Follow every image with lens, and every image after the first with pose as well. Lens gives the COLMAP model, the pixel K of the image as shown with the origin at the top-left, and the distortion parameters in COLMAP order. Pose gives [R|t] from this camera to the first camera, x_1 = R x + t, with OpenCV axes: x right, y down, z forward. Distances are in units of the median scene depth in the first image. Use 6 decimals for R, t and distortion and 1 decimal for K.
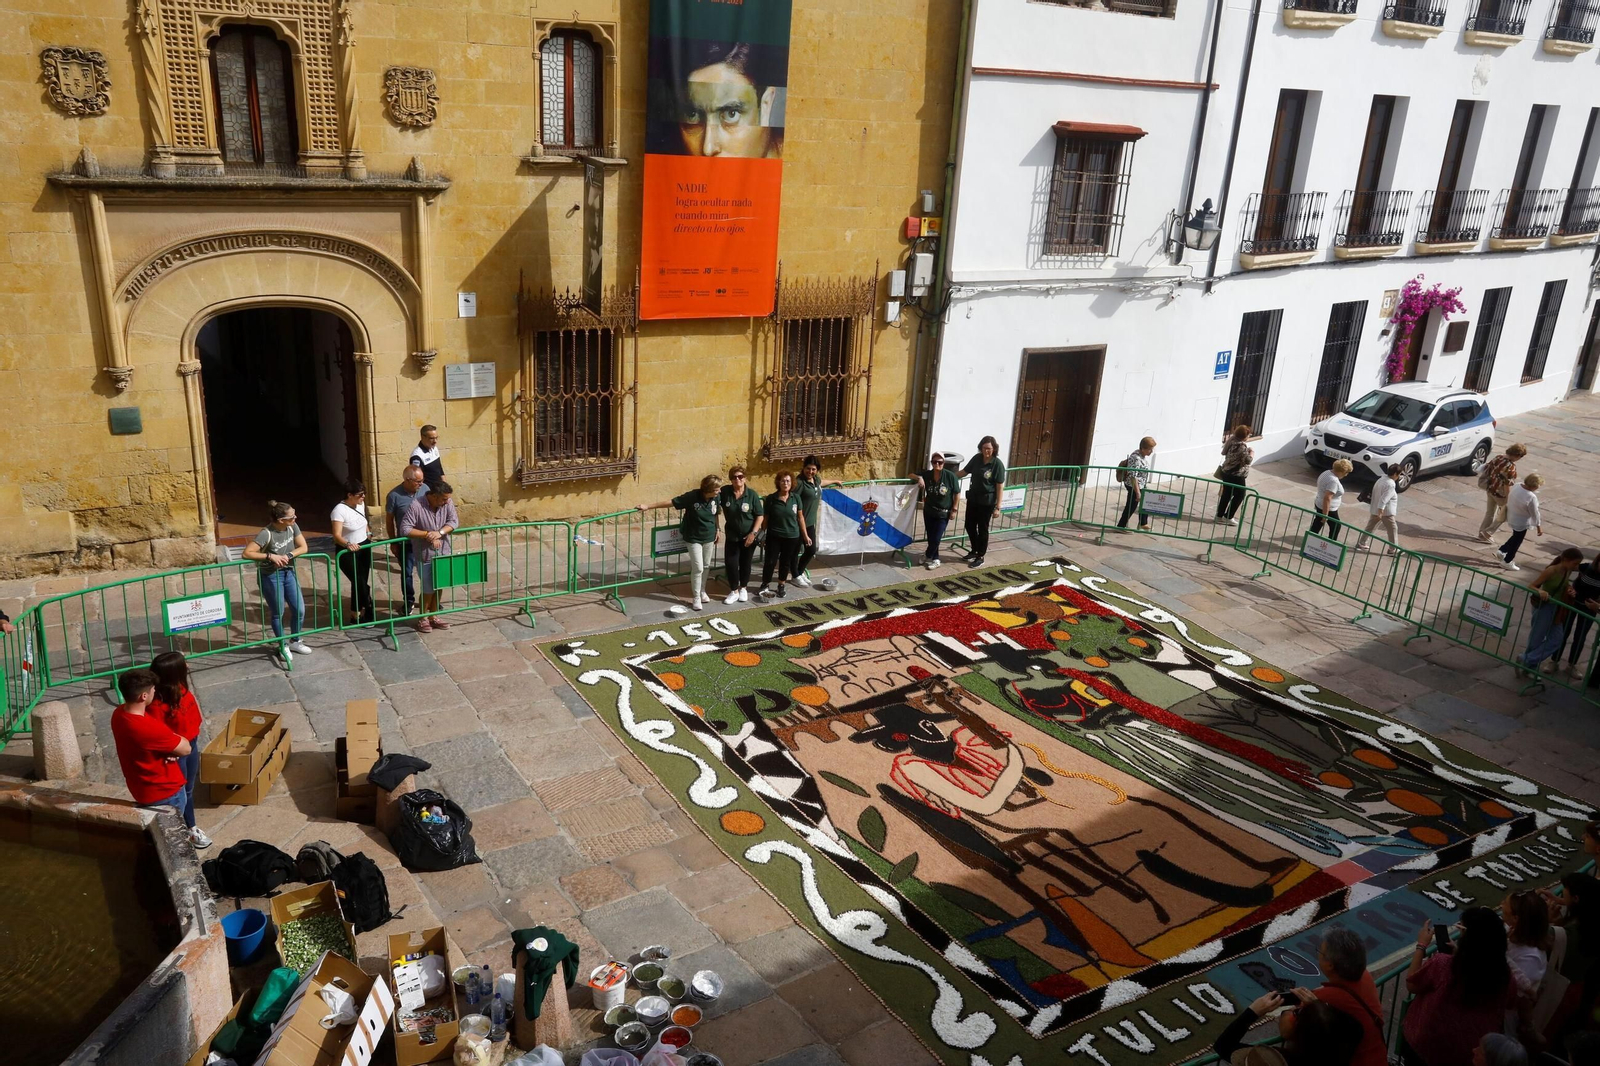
lens RADIAL K [[1273.8, 0, 796.4], [0, 1273.8, 526.5], [0, 0, 1]] dist [-0.044599, 0.104569]
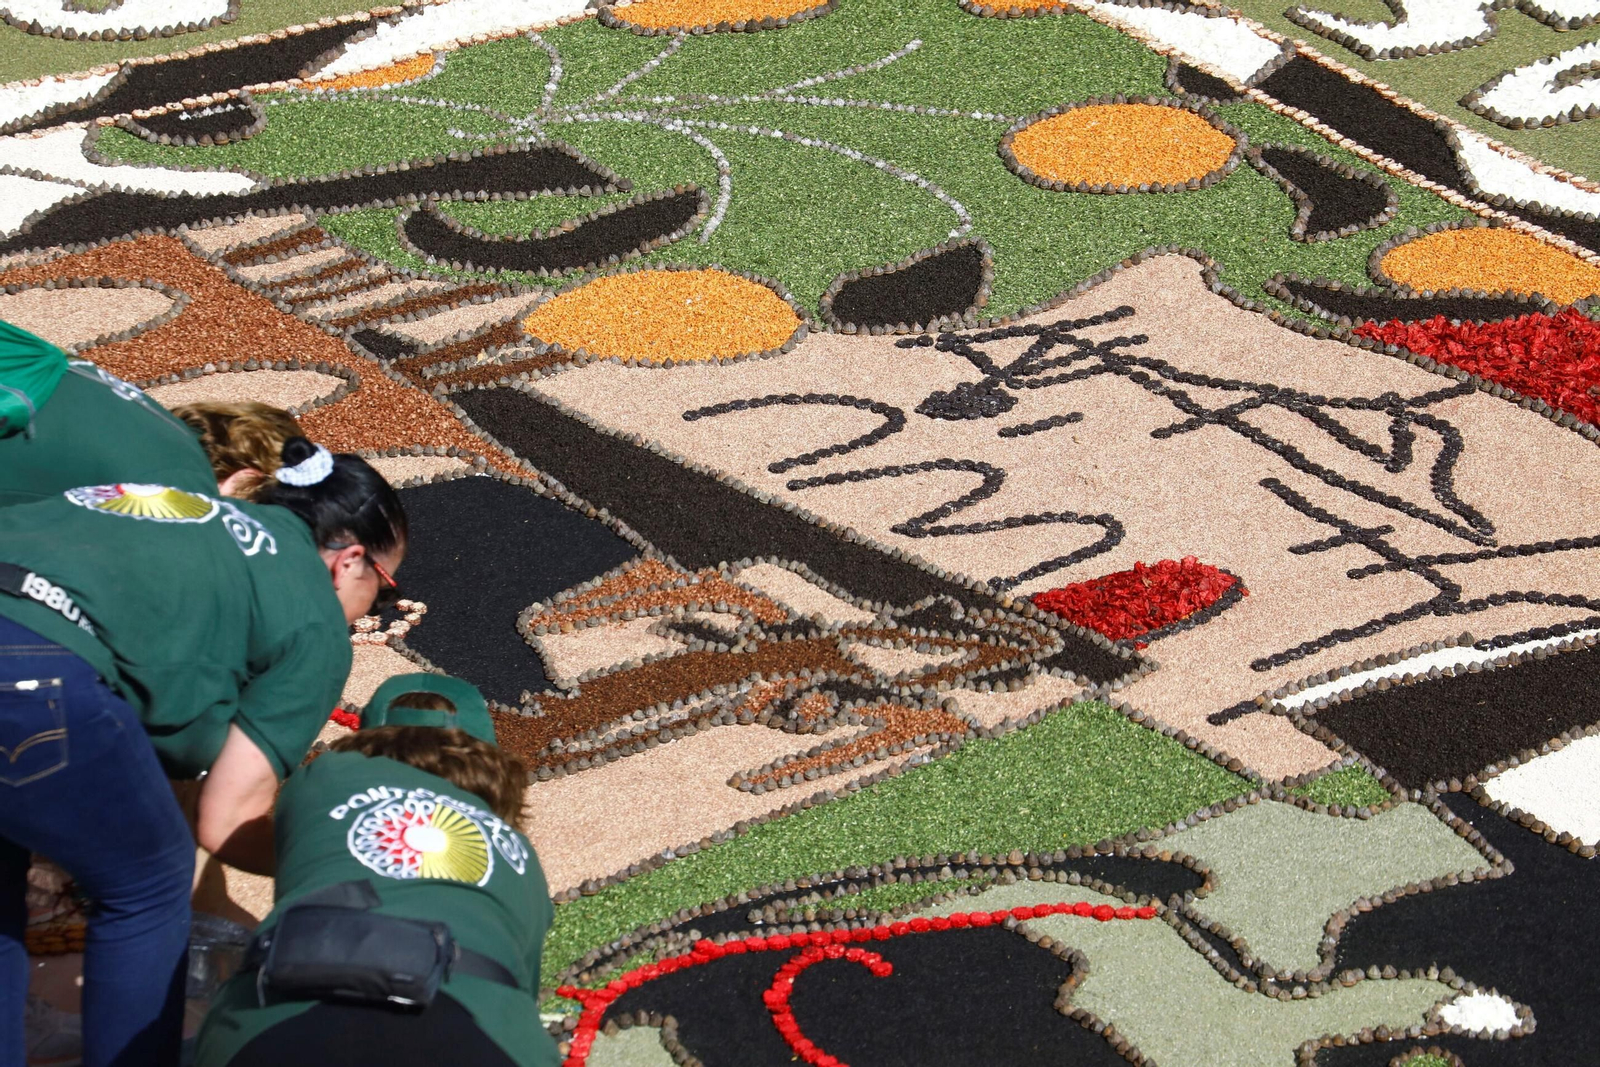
lens RADIAL K [[10148.3, 0, 770.1], [0, 10148.3, 540.1], [0, 0, 1]] dist [3.510253, -15.420992]
pose [[0.004595, 0.314779, -0.949154, 1.057254], [-0.321015, 0.899392, 0.296721, -0.189681], [0.947063, 0.303329, 0.105182, 0.788217]]
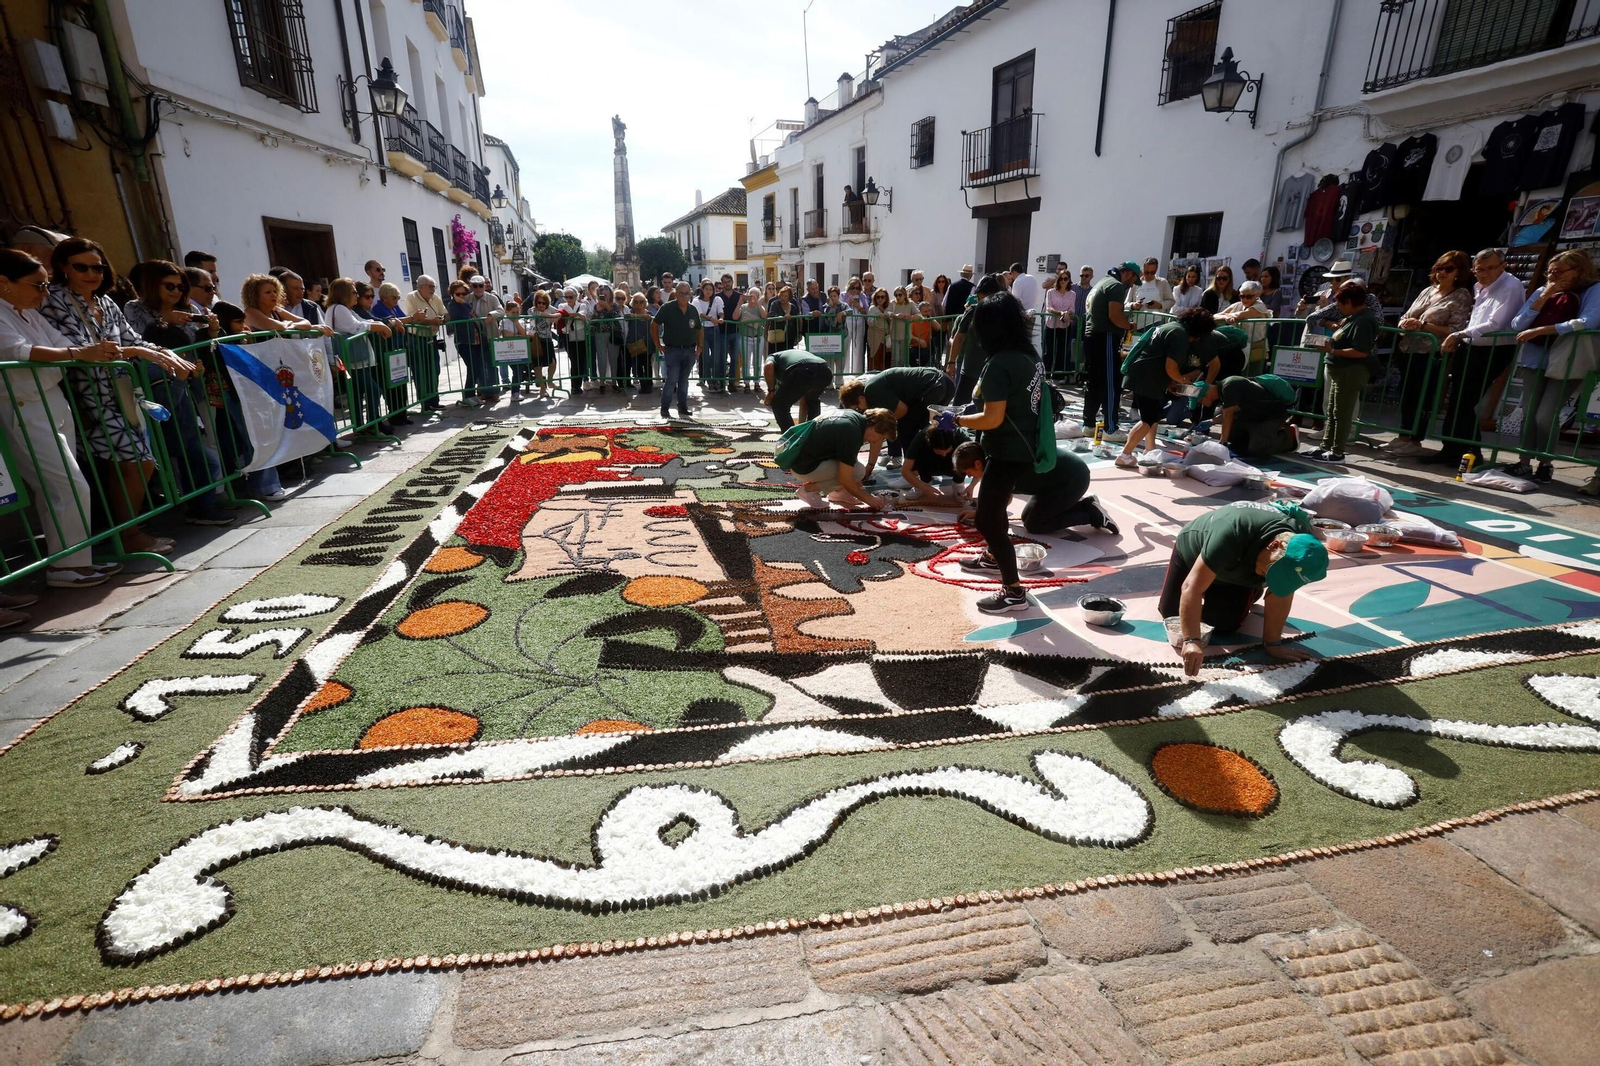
lens RADIAL K [[737.1, 0, 792.8], [0, 737.1, 528.8], [0, 0, 1]] dist [-0.071566, 0.030441]
pose [[0.383846, -0.354678, 0.852564, -0.180615], [0.327797, 0.915495, 0.233275, 0.053730], [-0.863256, 0.189927, 0.467671, 0.725414]]
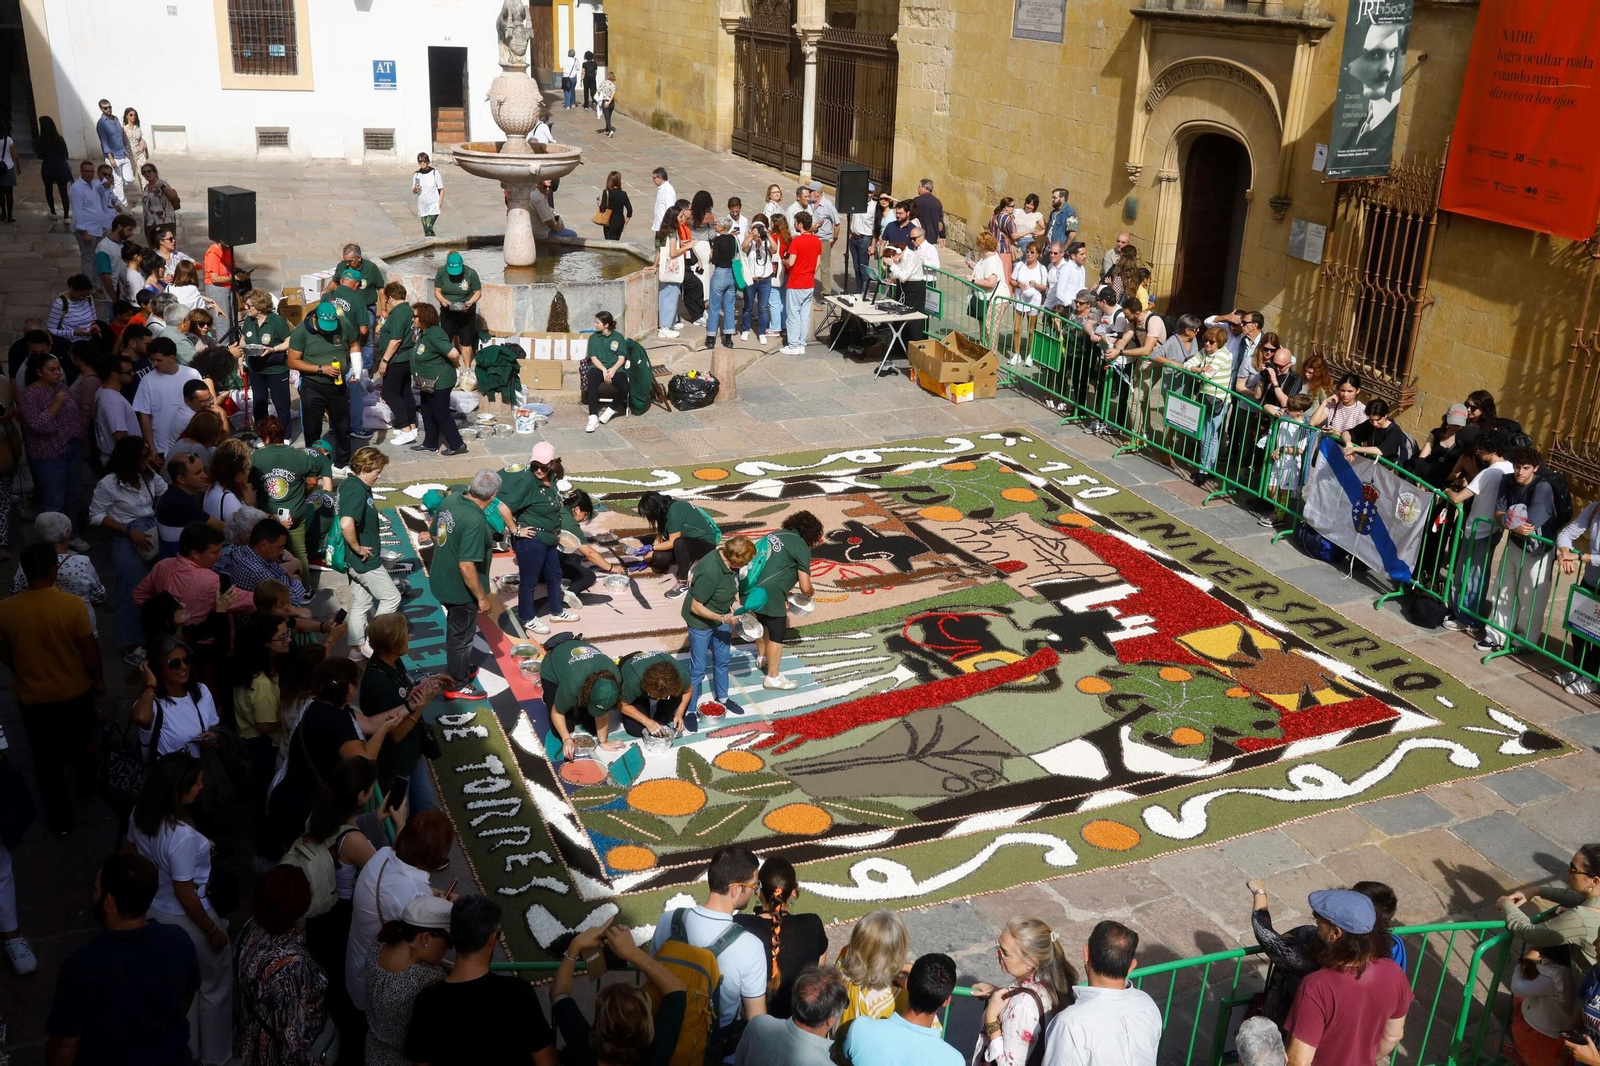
lens RADIAL K [[1520.0, 0, 792.8], [0, 1520.0, 529.3], [0, 0, 1]] dist [-0.023972, 0.128319]
pose [[-0.156145, 0.289784, -0.944269, 0.982827], [-0.369928, 0.869259, 0.327936, -0.168706], [0.915845, 0.400518, -0.028531, 0.828069]]
